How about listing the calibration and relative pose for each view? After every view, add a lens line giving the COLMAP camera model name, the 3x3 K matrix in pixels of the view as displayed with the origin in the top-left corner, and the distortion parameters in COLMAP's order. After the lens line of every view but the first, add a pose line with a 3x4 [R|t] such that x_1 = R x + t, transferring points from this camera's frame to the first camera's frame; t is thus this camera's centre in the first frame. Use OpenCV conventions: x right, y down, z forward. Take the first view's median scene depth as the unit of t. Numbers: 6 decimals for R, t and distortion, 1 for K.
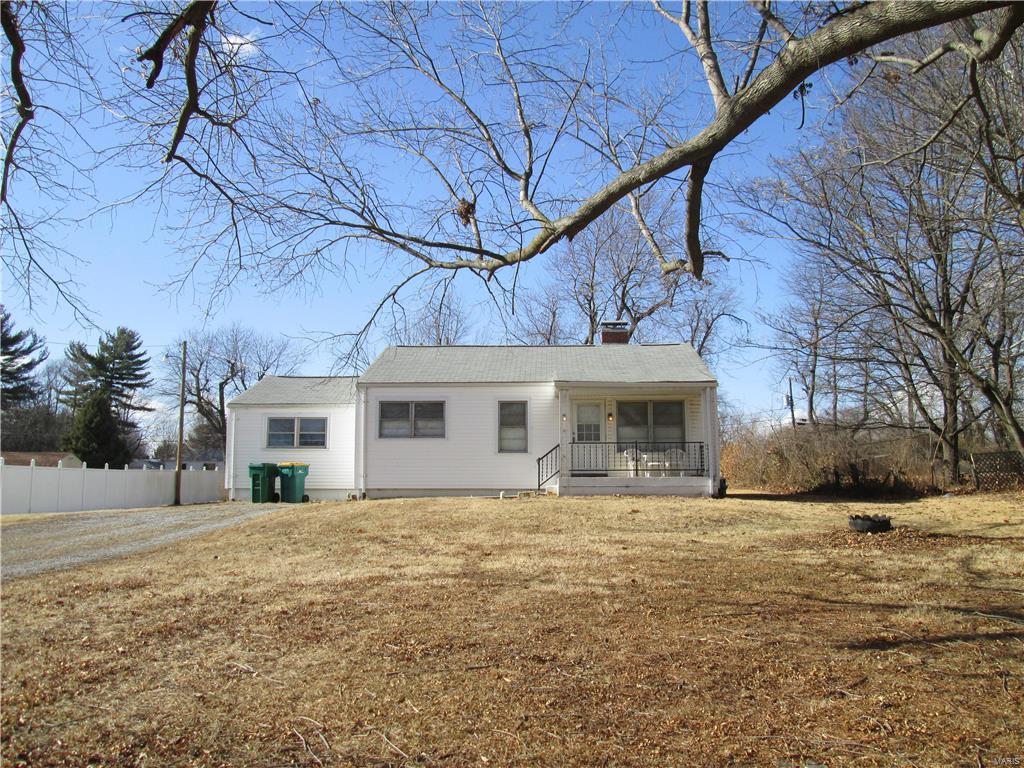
lens RADIAL K [[833.6, 0, 510.5], [0, 833.6, 388.6], [0, 0, 1]] dist [-0.026206, 0.013093]
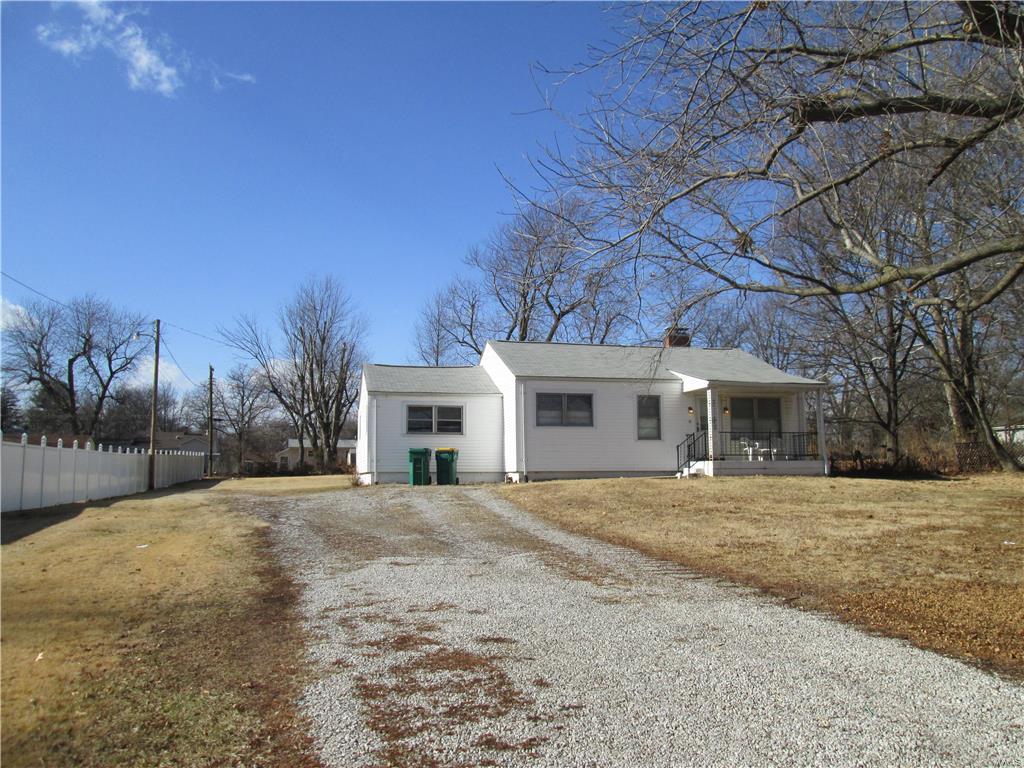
lens RADIAL K [[833.6, 0, 512.8], [0, 833.6, 379.7], [0, 0, 1]] dist [-0.026206, 0.013093]
pose [[0.961559, 0.026507, 0.273317, -0.494308], [-0.028162, 0.999601, 0.002136, -0.003891], [-0.273151, -0.009751, 0.961922, -0.062669]]
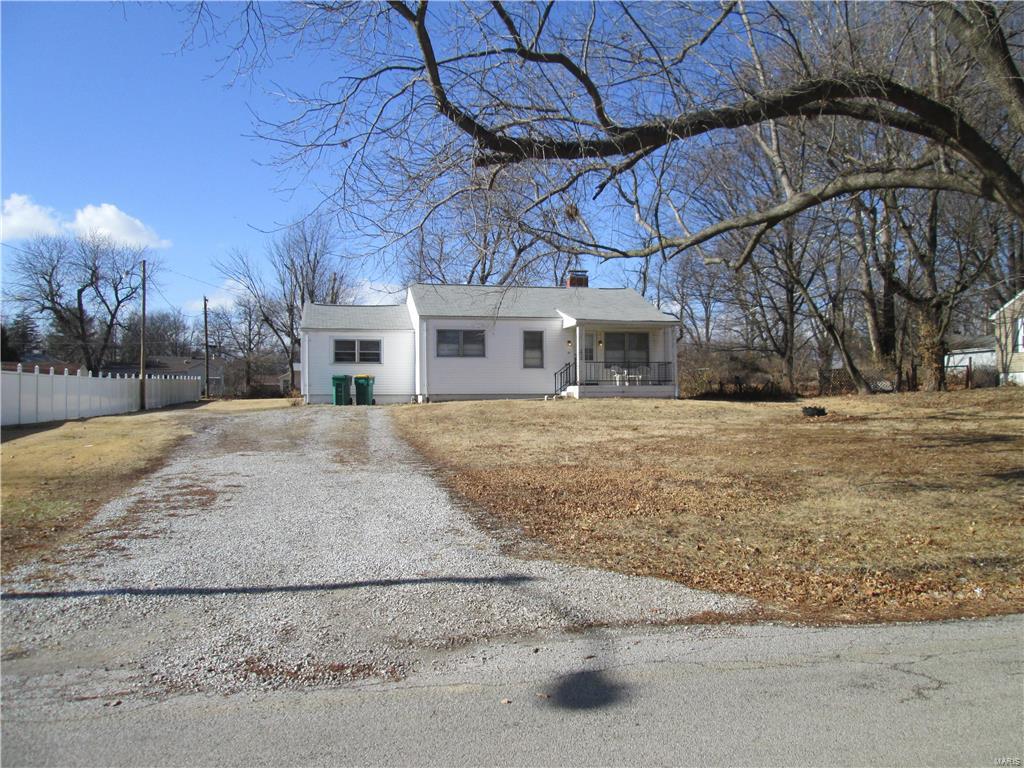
lens RADIAL K [[833.6, 0, 507.6], [0, 833.6, 383.2], [0, 0, 1]] dist [-0.026206, 0.013093]
pose [[0.968679, 0.000052, 0.248316, -0.382512], [-0.025717, 0.994644, 0.100113, -0.036413], [-0.246981, -0.103363, 0.963492, -0.336213]]
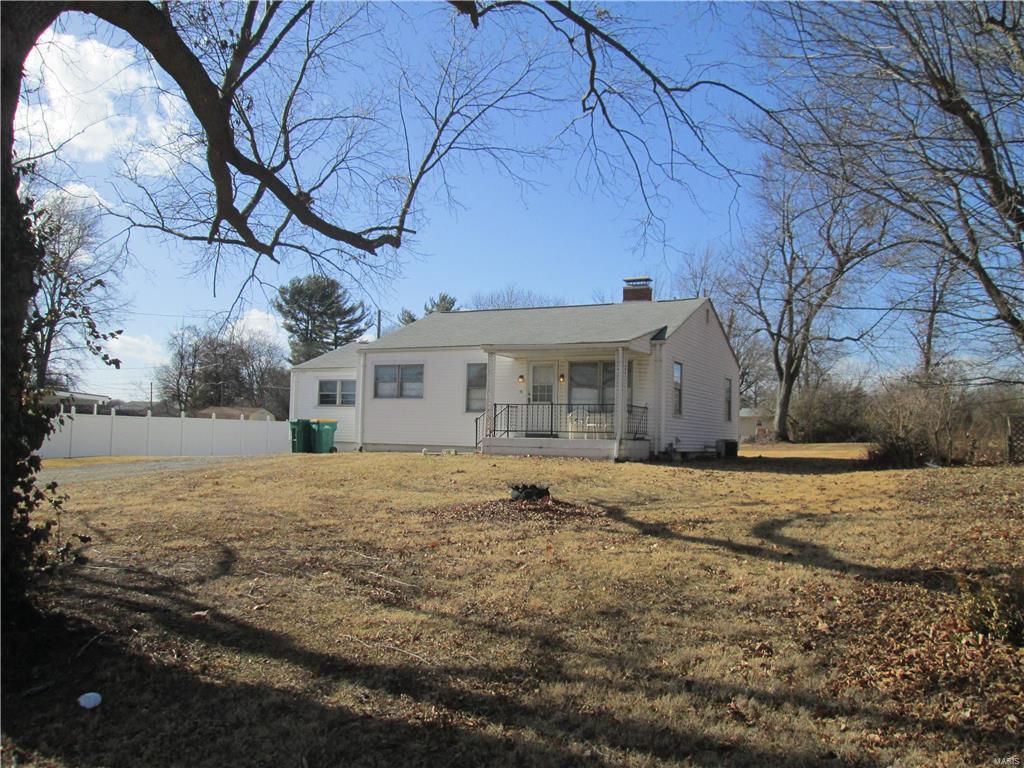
lens RADIAL K [[833.6, 0, 508.0], [0, 833.6, 384.8], [0, 0, 1]] dist [-0.026206, 0.013093]
pose [[0.907698, -0.003636, -0.419609, 0.474407], [0.024867, 0.998671, 0.045137, -0.004473], [0.418888, -0.051405, 0.906582, 0.063028]]
